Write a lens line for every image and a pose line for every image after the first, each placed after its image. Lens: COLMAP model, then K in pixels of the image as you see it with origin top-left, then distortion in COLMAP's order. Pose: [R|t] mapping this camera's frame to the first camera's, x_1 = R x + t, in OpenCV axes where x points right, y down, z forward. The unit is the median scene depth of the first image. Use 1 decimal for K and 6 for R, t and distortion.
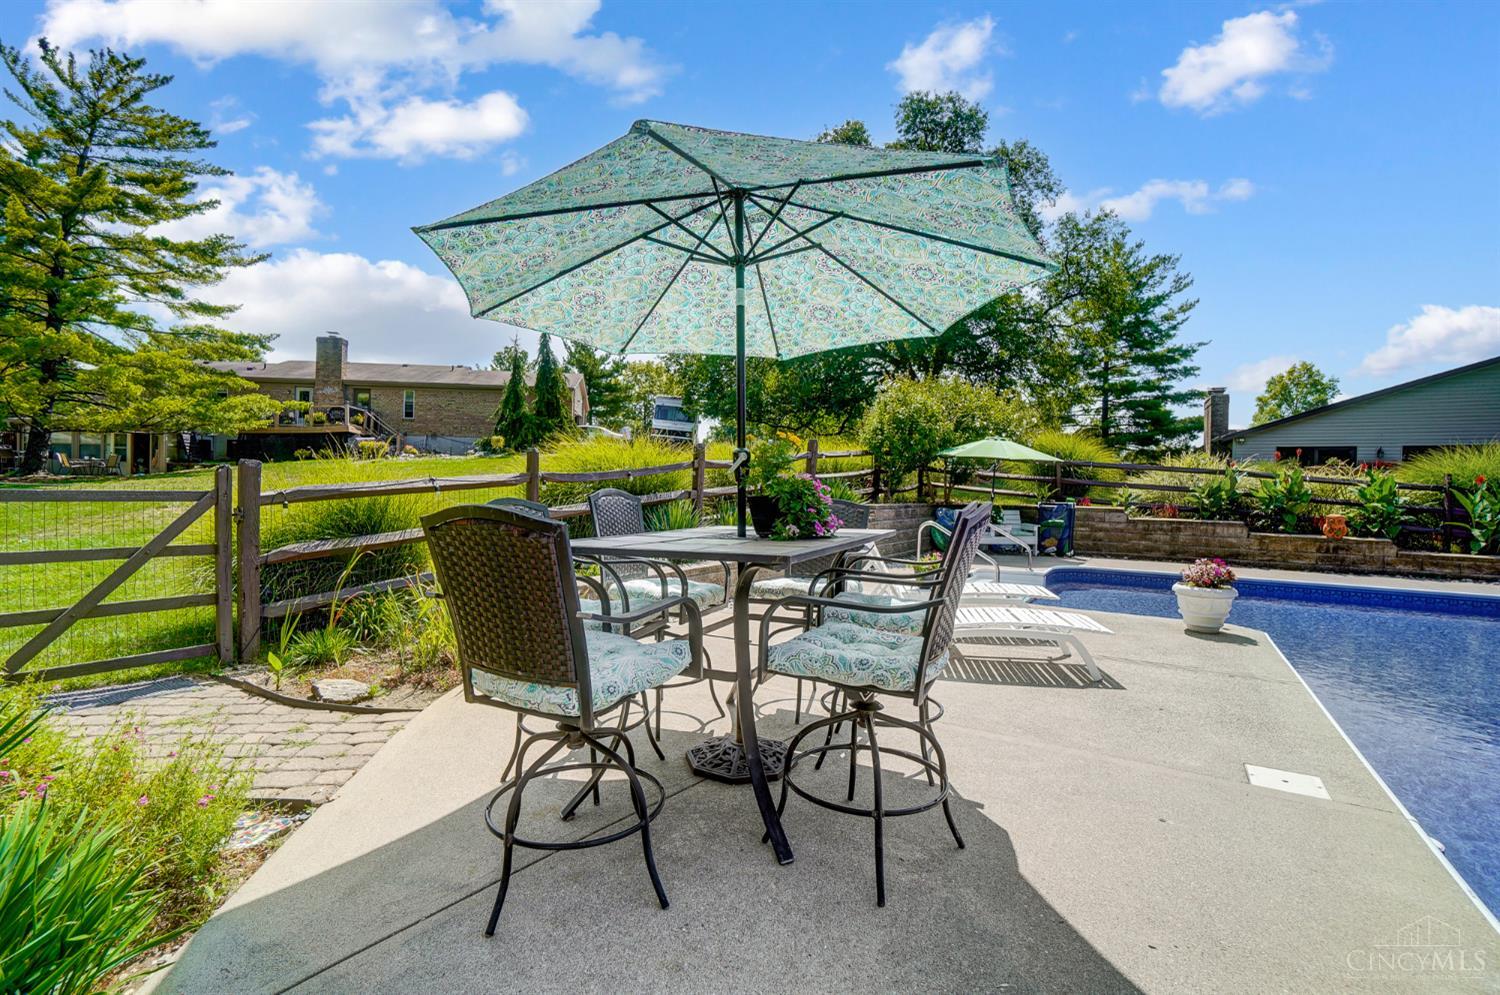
lens RADIAL K [[663.5, 0, 739.1], [0, 663.5, 502.8], [0, 0, 1]] dist [-0.059752, 0.020586]
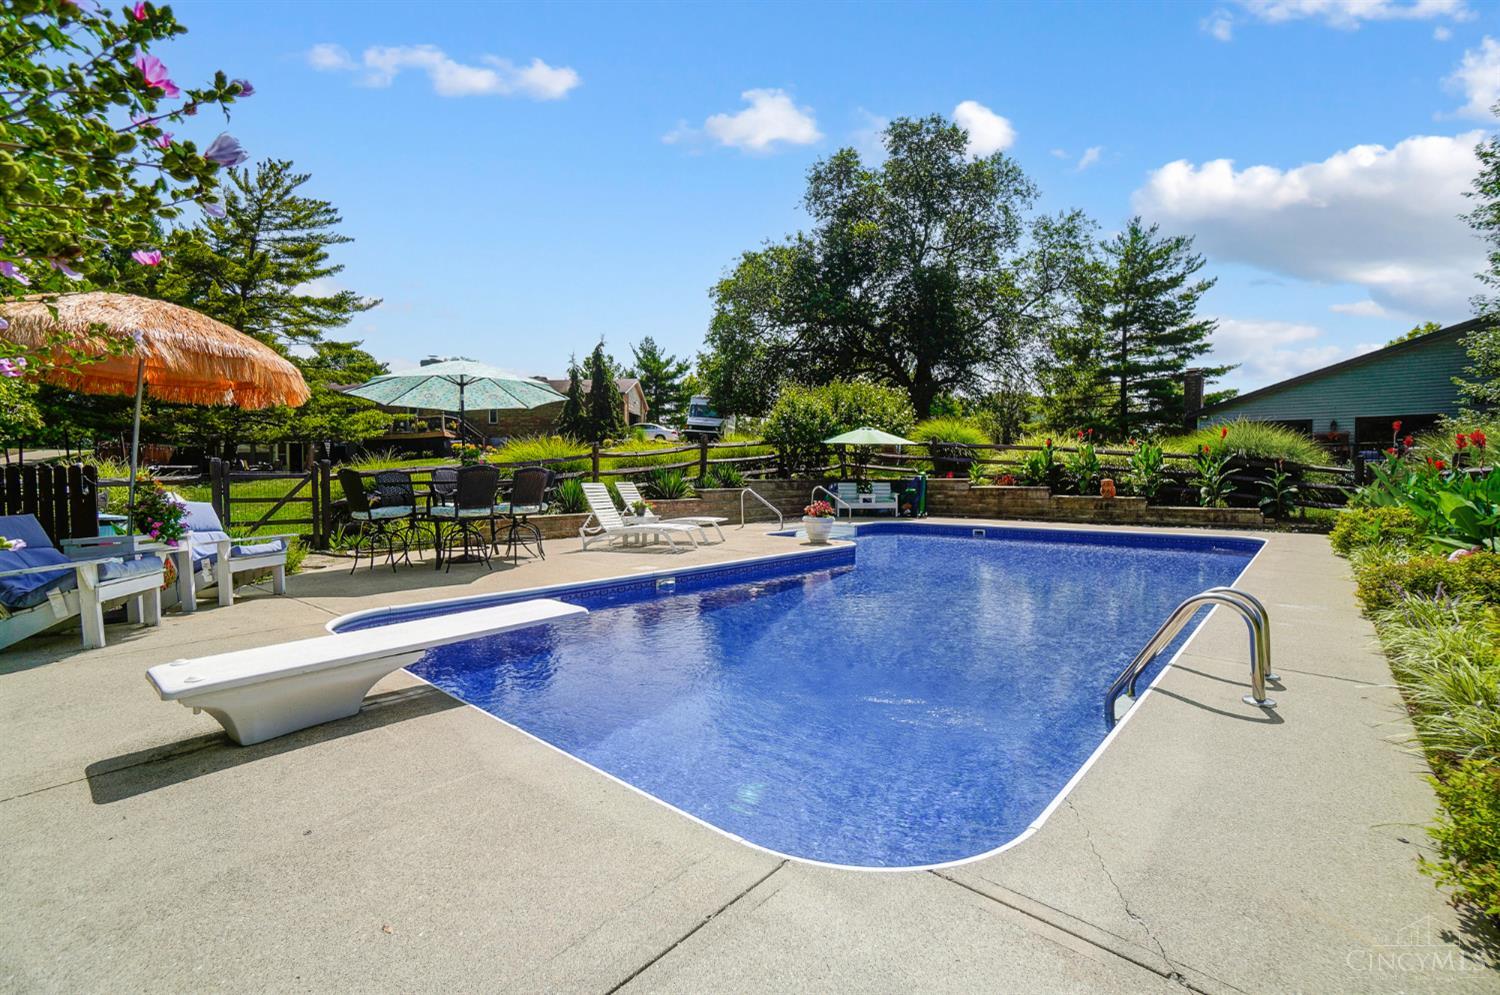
lens RADIAL K [[663.5, 0, 742.3], [0, 663.5, 497.9], [0, 0, 1]] dist [-0.061079, 0.022588]
pose [[0.987696, -0.018930, -0.155238, 0.189335], [0.020170, 0.999776, 0.006413, 0.015054], [0.155082, -0.009466, 0.987856, -0.187180]]
